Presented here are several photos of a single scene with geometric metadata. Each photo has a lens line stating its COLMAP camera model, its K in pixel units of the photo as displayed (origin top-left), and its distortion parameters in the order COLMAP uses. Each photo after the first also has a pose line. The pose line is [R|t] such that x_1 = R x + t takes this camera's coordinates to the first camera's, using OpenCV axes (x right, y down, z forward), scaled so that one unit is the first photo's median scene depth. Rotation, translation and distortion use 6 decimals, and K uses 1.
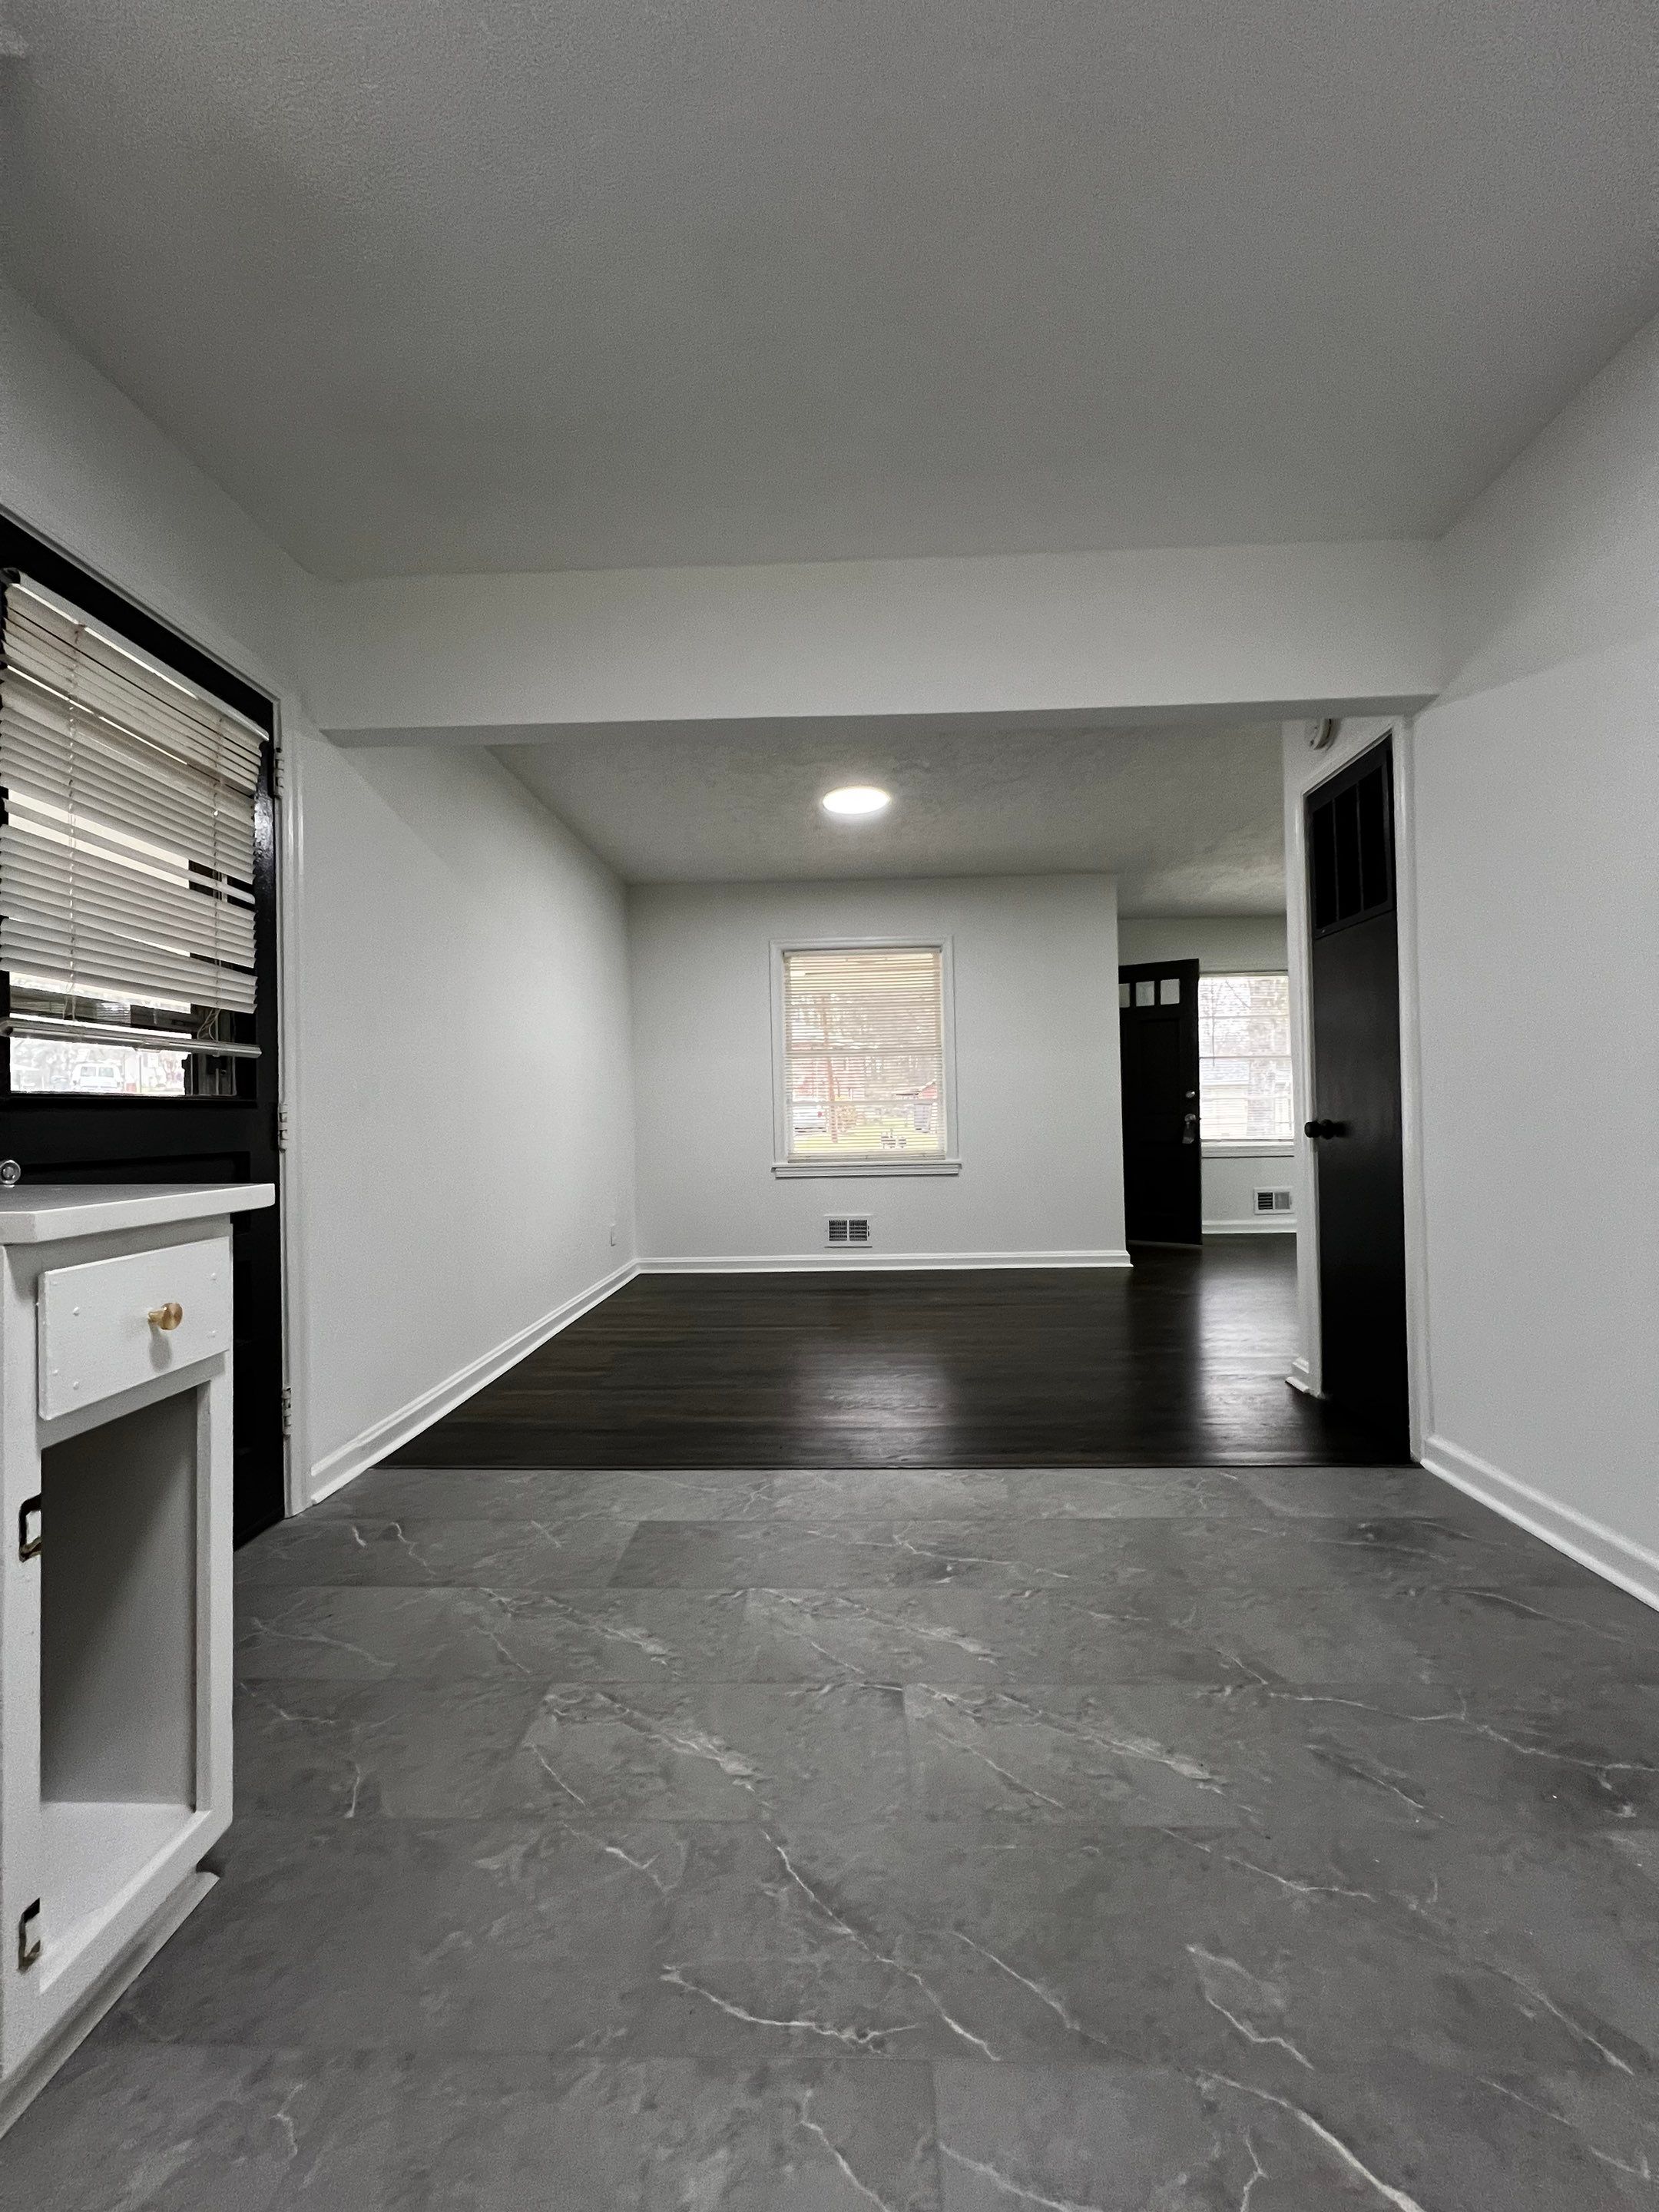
lens RADIAL K [[884.9, 0, 826.2], [0, 884.9, 1110.4], [0, 0, 1]] dist [-0.000608, -0.000129]
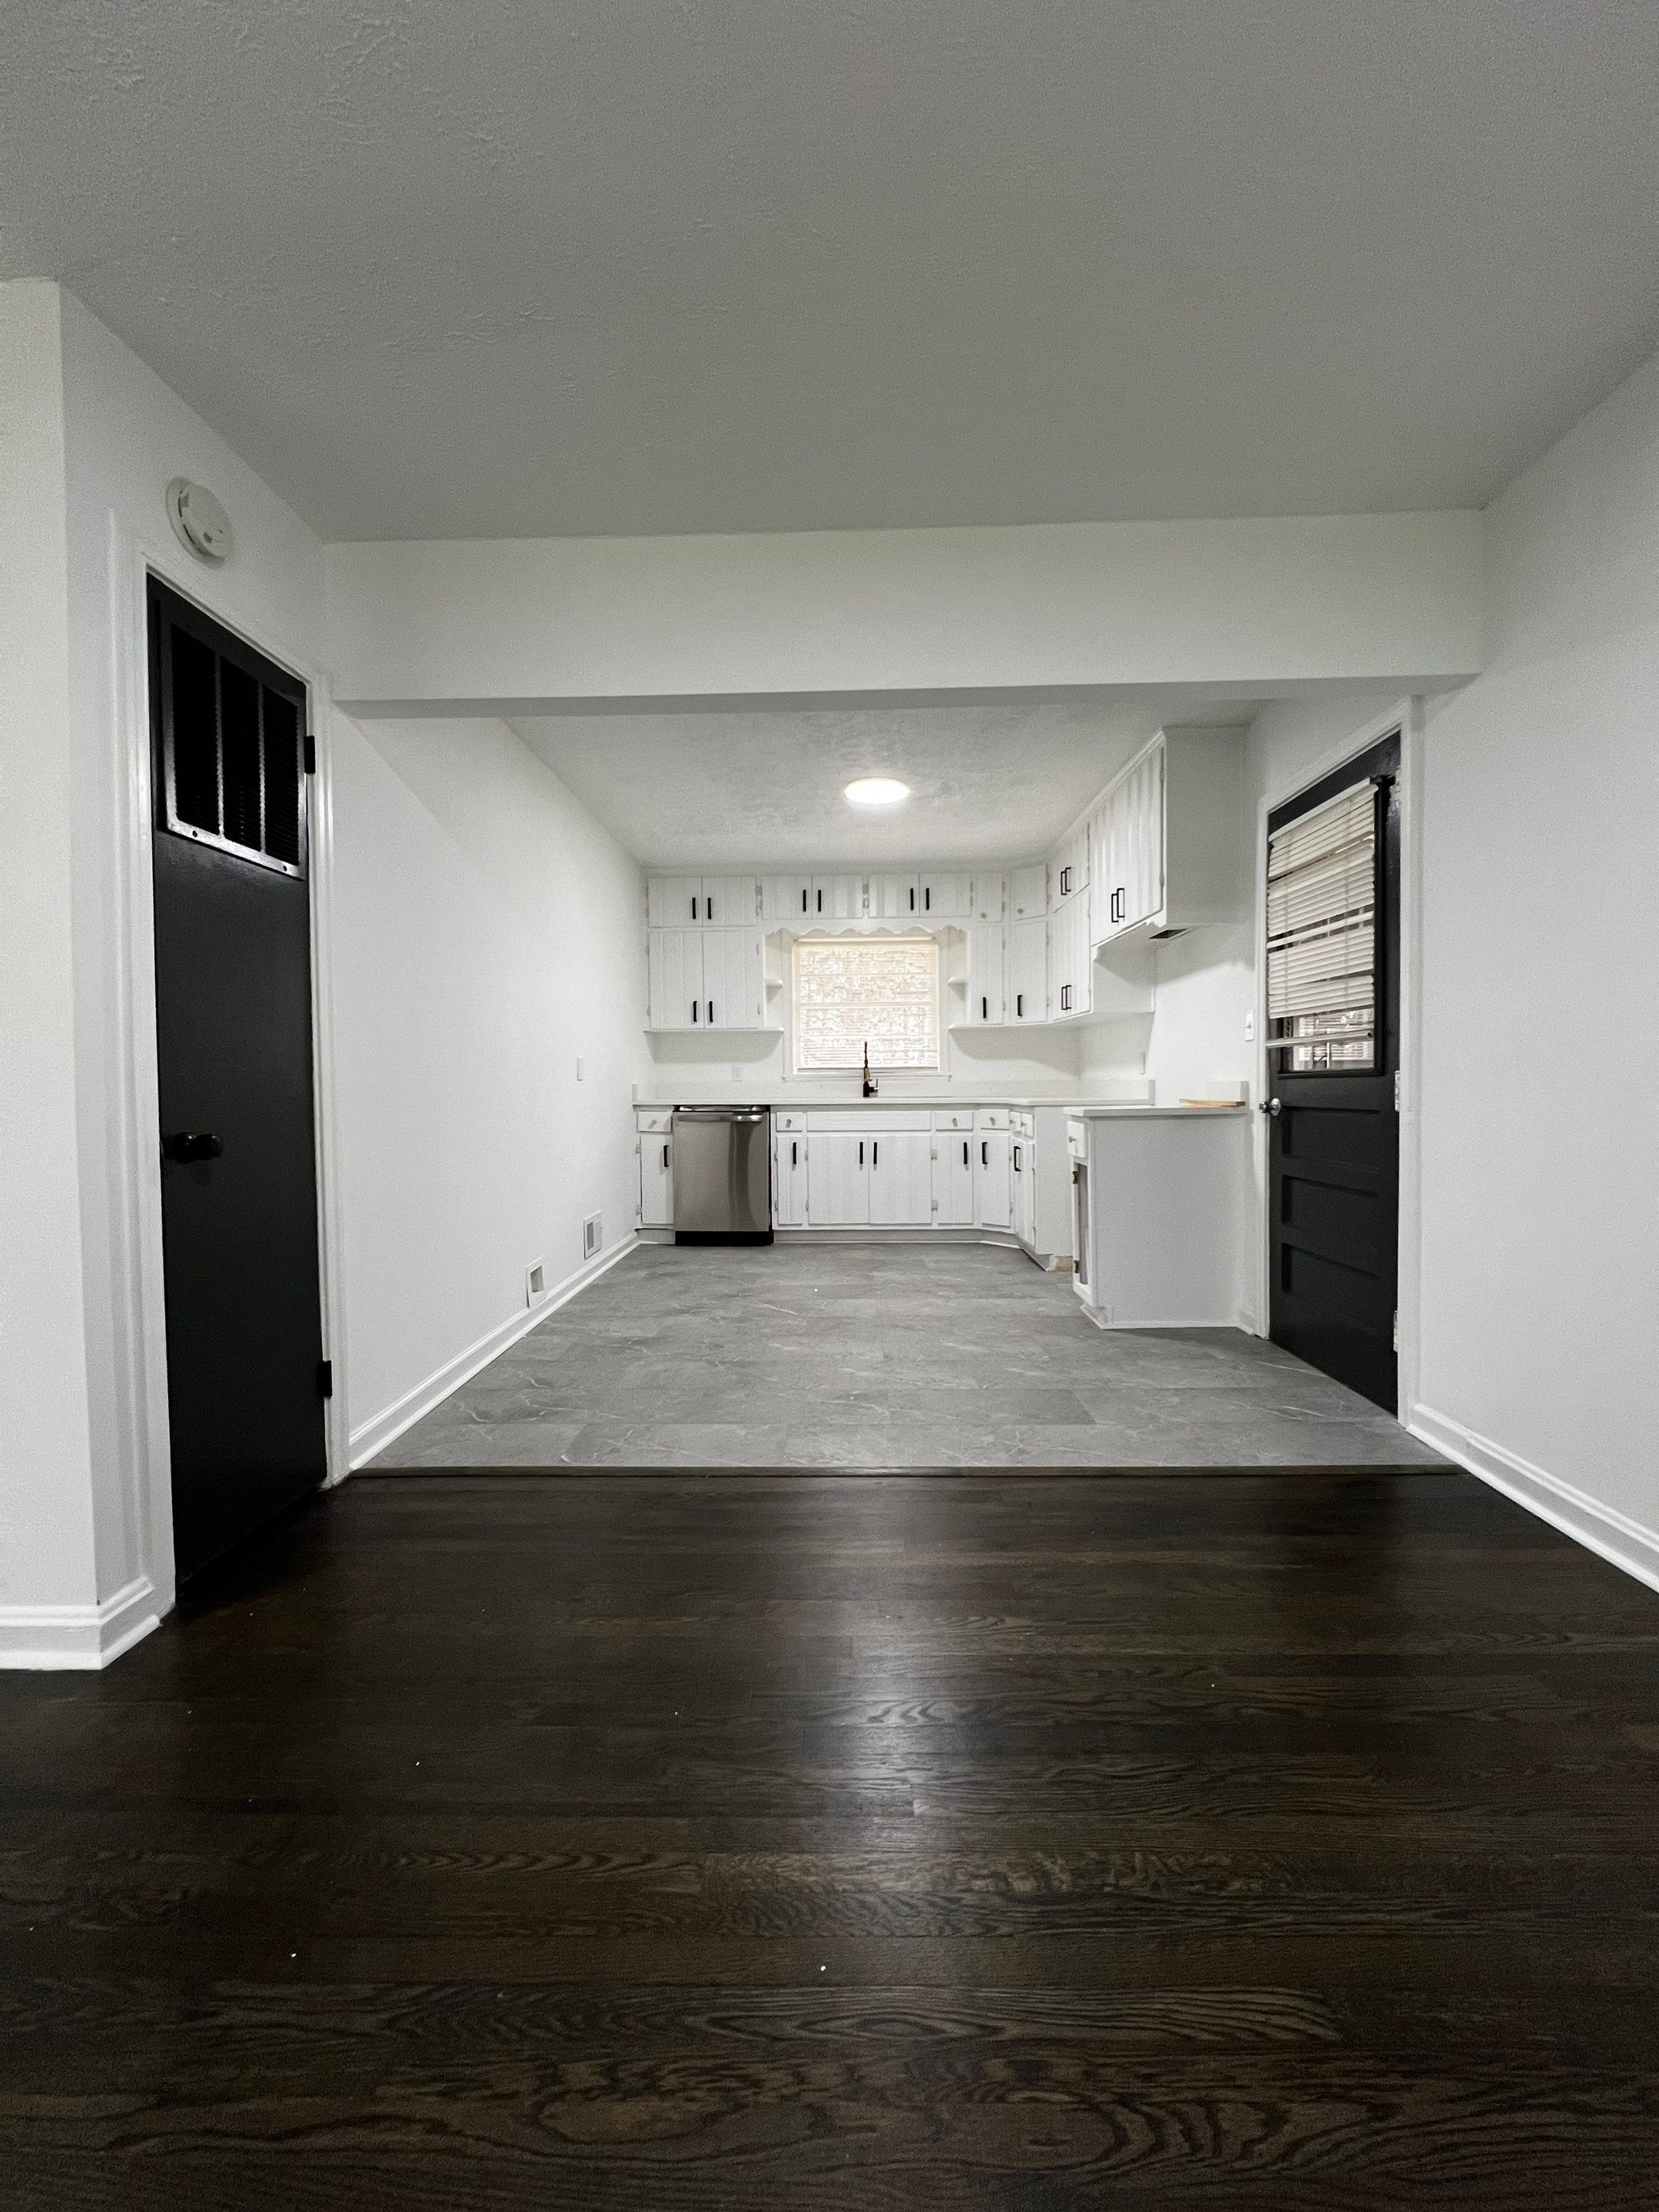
lens RADIAL K [[884.9, 0, 830.5], [0, 884.9, 1098.6], [0, 0, 1]] dist [-0.000608, -0.000129]
pose [[-0.999388, 0.029391, -0.018964, 0.181663], [0.029151, 0.999493, 0.012818, -0.011136], [0.019331, 0.012258, -0.999738, 2.395514]]
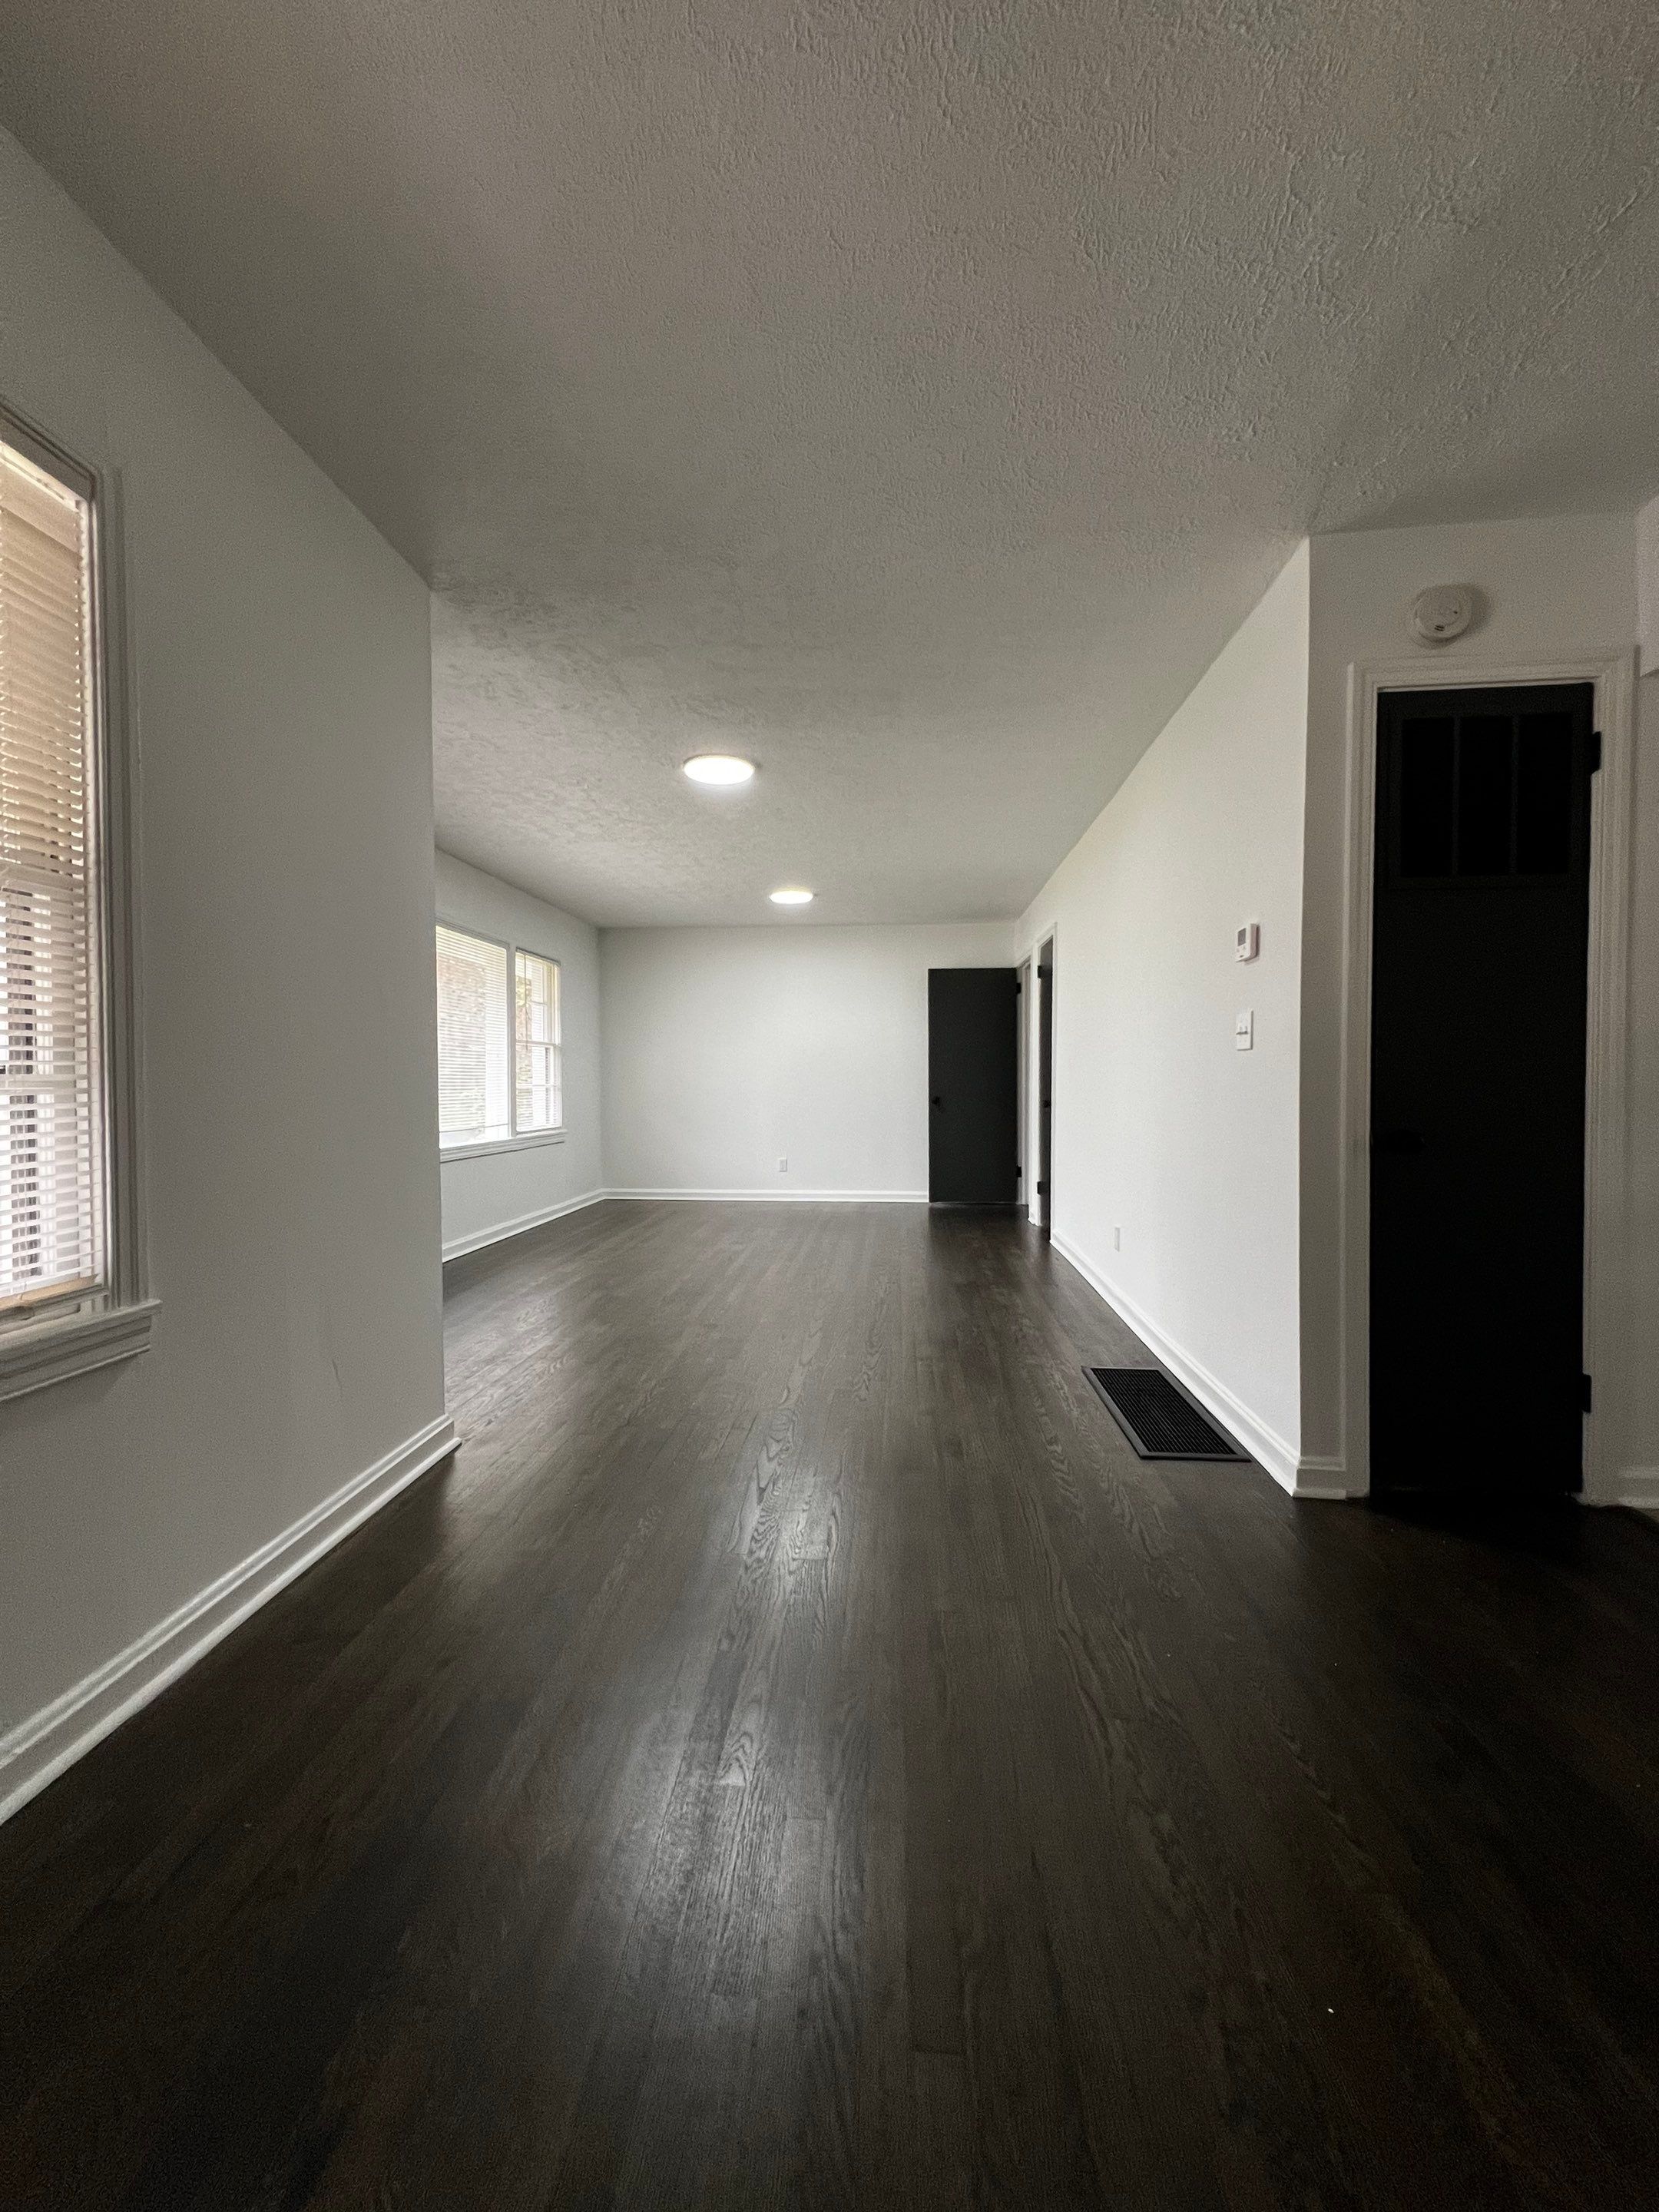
lens RADIAL K [[884.9, 0, 824.8], [0, 884.9, 1092.9], [0, 0, 1]] dist [-0.000608, -0.000129]
pose [[0.046122, 0.010670, 0.998879, -0.353144], [0.002709, 0.999938, -0.010806, -0.023023], [-0.998932, 0.003204, 0.046091, 2.146673]]
